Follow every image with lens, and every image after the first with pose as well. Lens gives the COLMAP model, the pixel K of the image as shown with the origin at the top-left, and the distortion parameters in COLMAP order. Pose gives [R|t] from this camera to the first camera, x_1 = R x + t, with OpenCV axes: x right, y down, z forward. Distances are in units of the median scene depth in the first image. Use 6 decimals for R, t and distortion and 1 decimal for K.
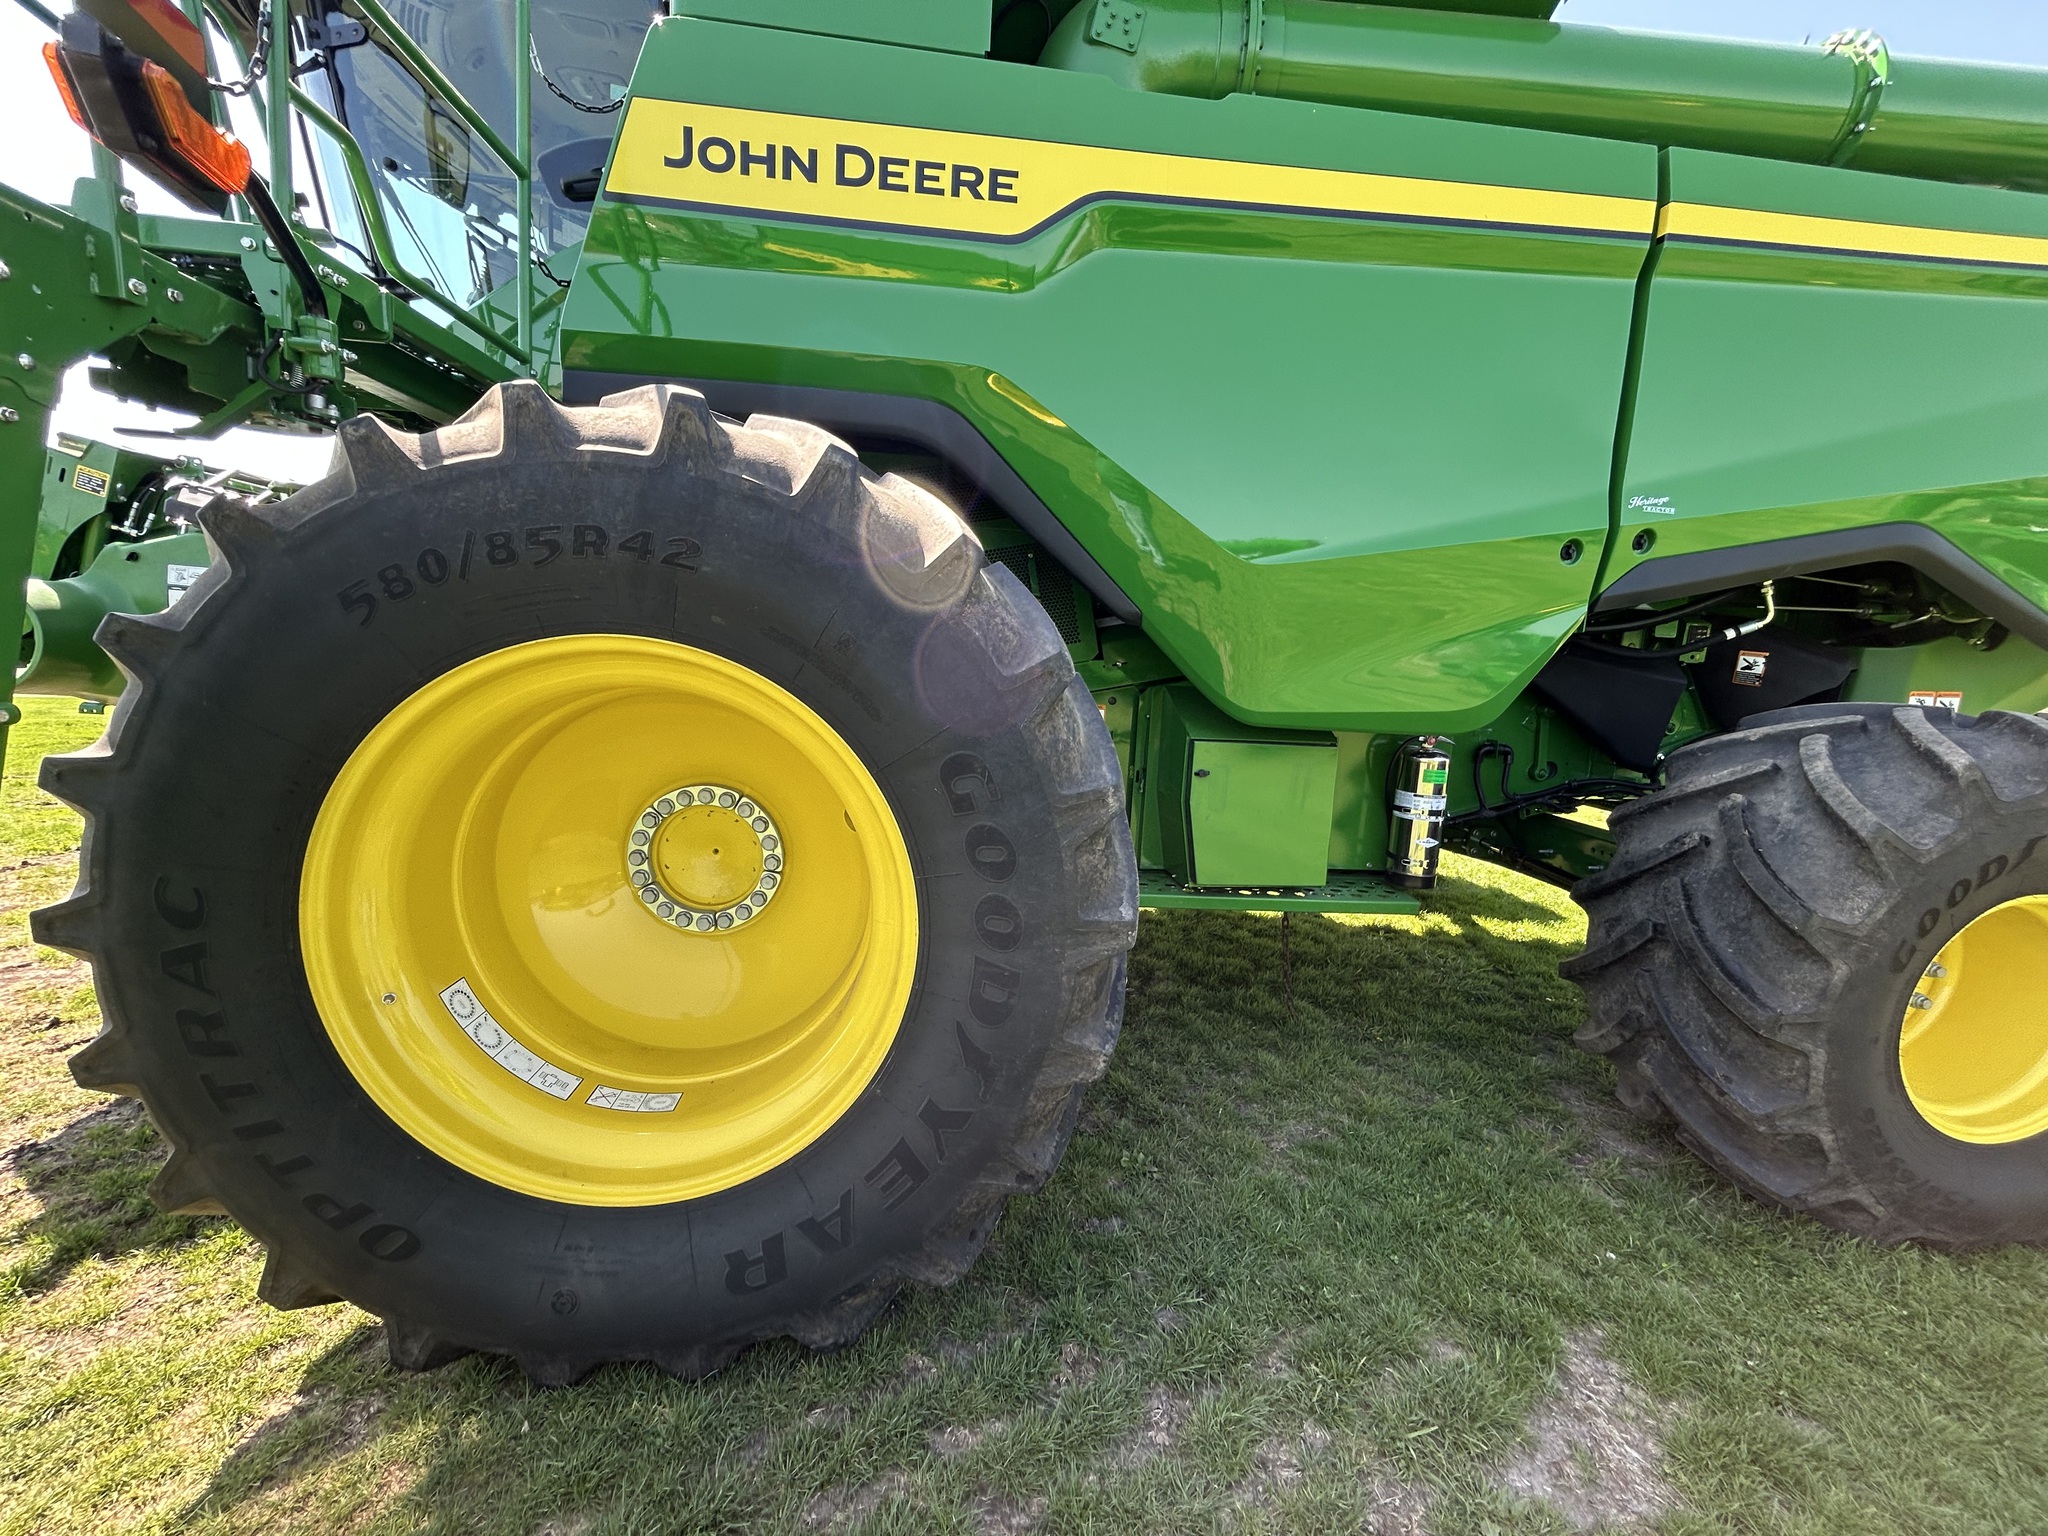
lens RADIAL K [[829.0, 0, 1022.2], [0, 829.0, 763.9], [0, 0, 1]] dist [-0.002121, 0.001301]
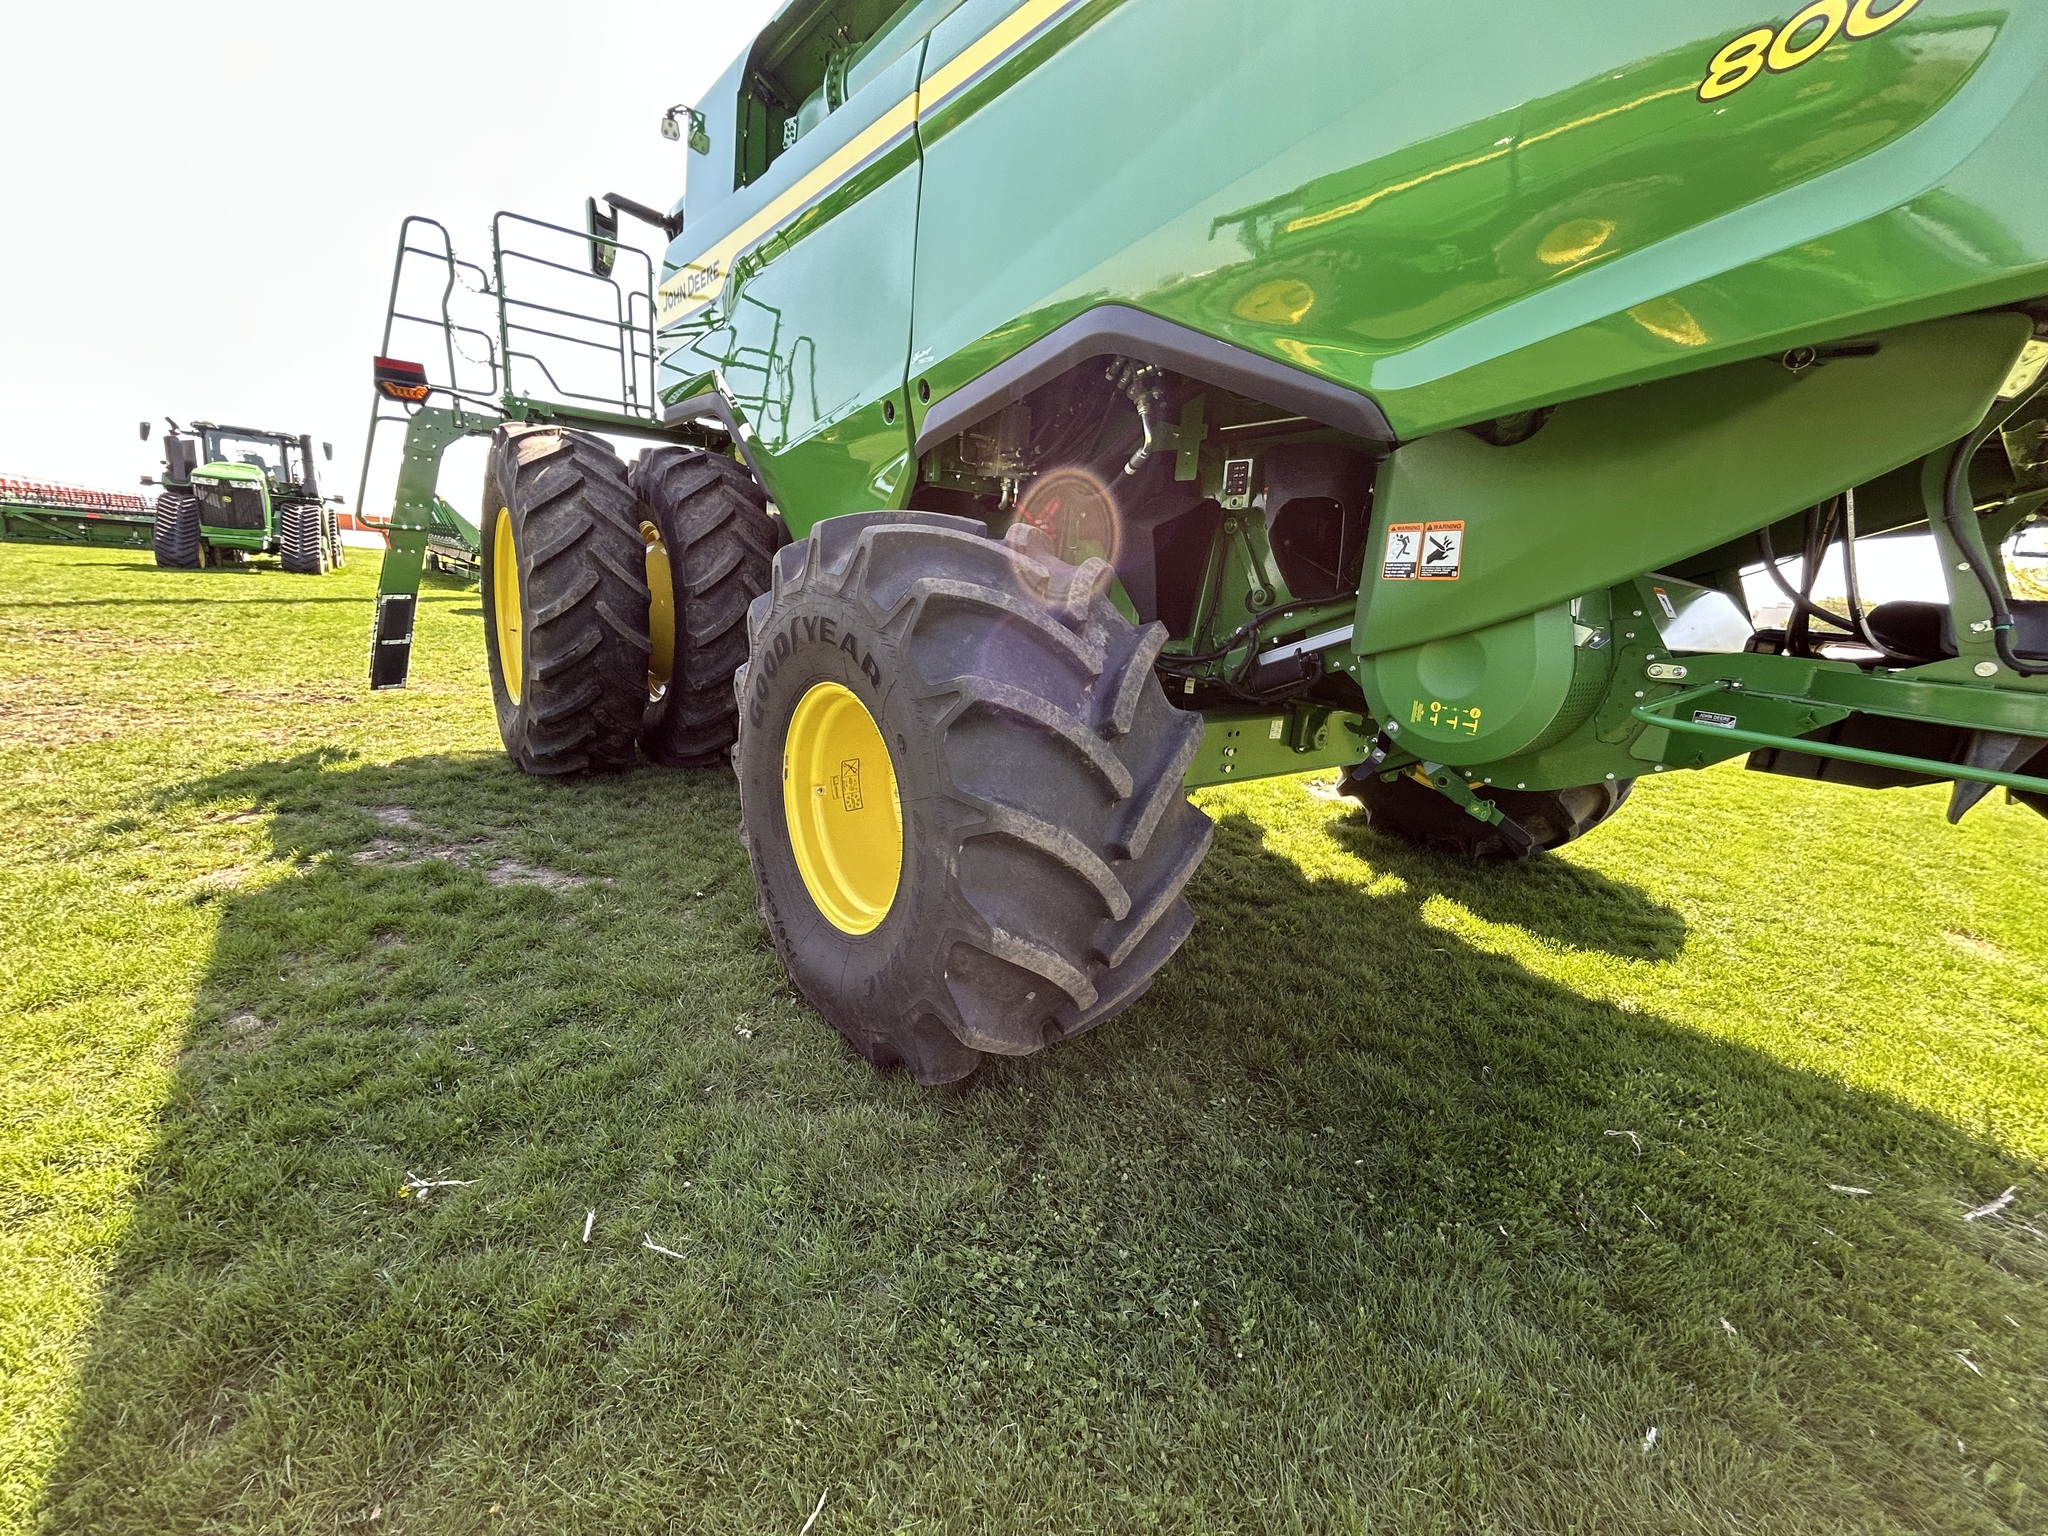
lens RADIAL K [[829.0, 0, 1018.7], [0, 829.0, 763.8], [0, 0, 1]] dist [-0.002121, 0.001301]
pose [[0.547700, 0.173799, -0.818425, 2.728705], [-0.154413, 0.982381, 0.105281, 0.137850], [0.822303, 0.068713, 0.564887, 0.744755]]
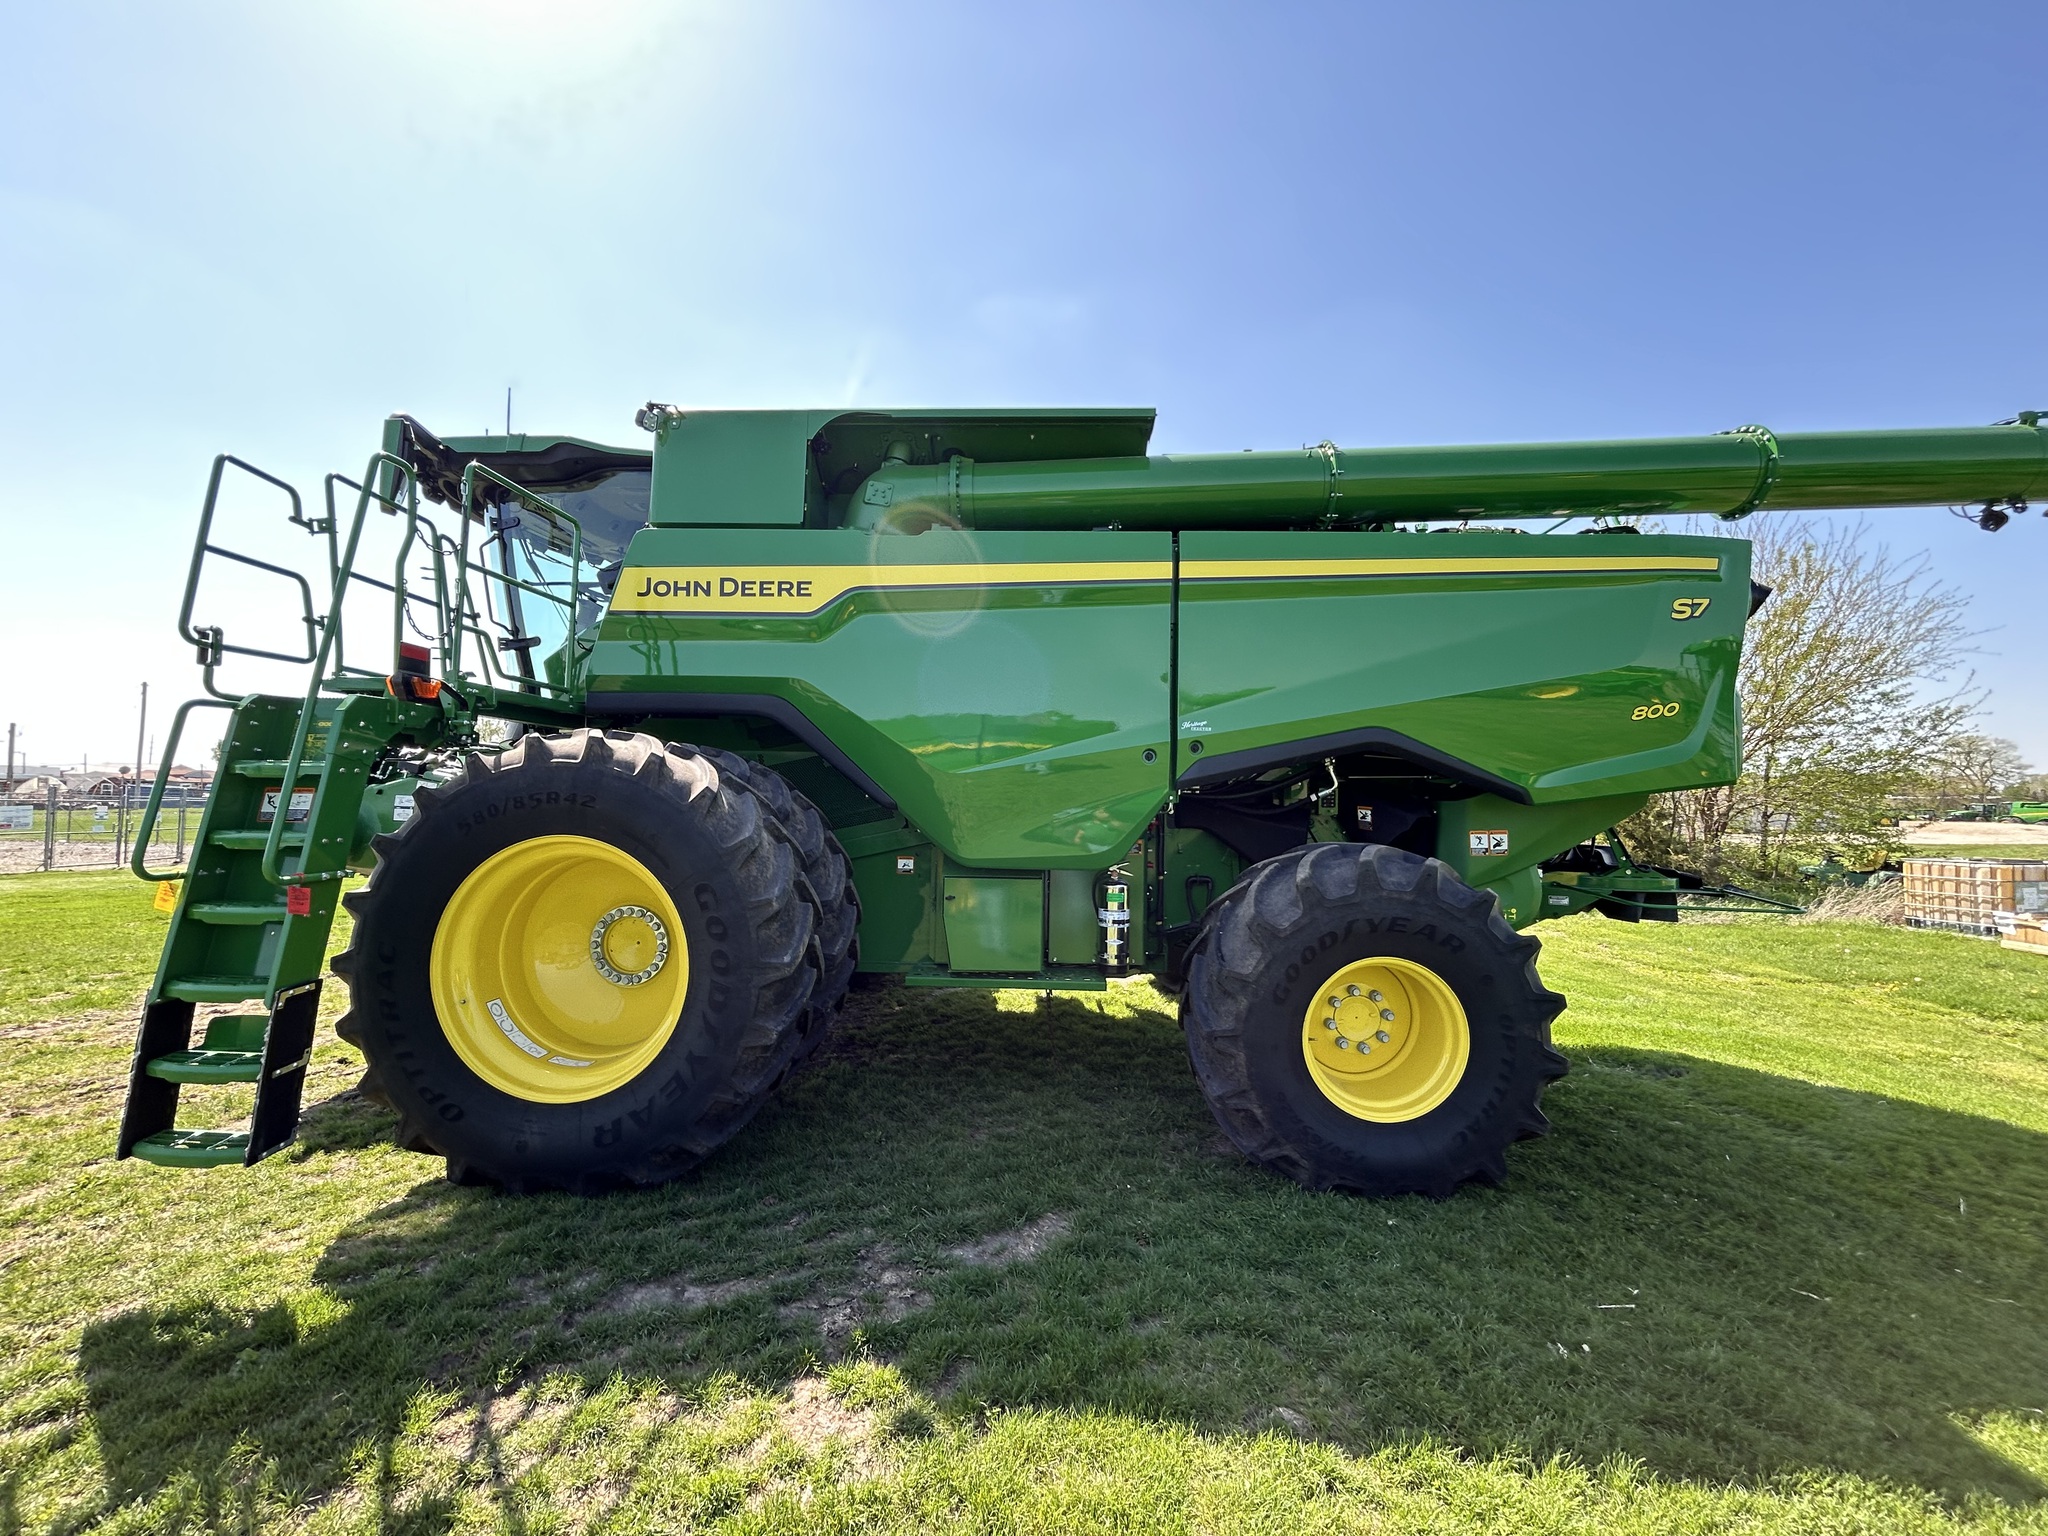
lens RADIAL K [[829.0, 0, 1021.9], [0, 829.0, 765.1], [0, 0, 1]] dist [-0.002121, 0.001301]
pose [[0.989711, -0.044101, -0.136115, 0.938596], [0.018937, 0.983320, -0.180896, 0.082210], [0.141822, 0.176457, 0.974038, -0.950726]]
